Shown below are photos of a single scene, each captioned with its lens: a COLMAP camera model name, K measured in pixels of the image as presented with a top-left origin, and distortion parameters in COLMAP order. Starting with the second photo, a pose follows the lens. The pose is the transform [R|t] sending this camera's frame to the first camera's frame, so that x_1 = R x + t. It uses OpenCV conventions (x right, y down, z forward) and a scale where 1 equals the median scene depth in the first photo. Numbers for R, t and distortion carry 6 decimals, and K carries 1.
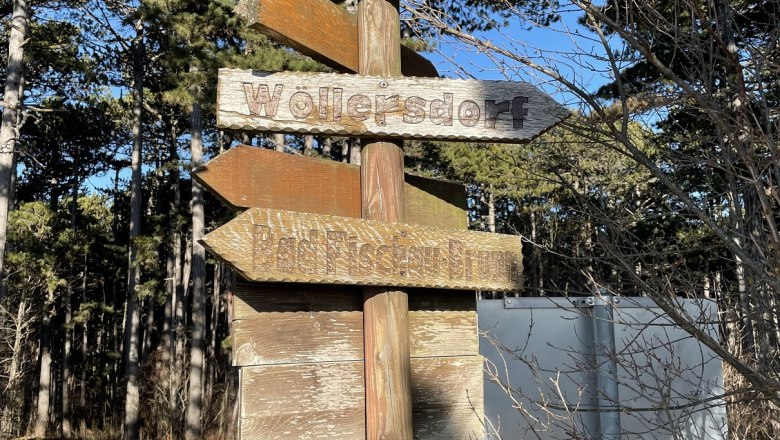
lens RADIAL K [[802.9, 0, 390.0], [0, 802.9, 220.0], [0, 0, 1]] dist [0.168237, -0.348595]
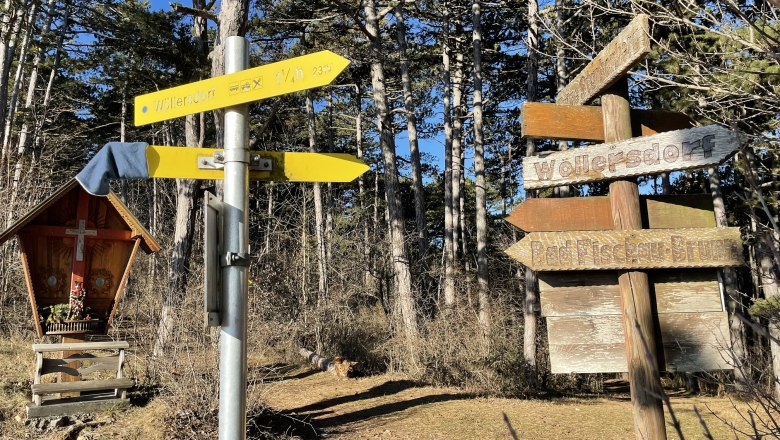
lens RADIAL K [[641.5, 0, 388.5], [0, 641.5, 205.0], [0, 0, 1]] dist [0.093833, -0.006343]
pose [[0.697992, -0.131679, -0.703895, 0.597200], [0.121100, 0.990496, -0.065210, -0.019258], [0.705792, -0.039726, 0.707305, -0.272875]]
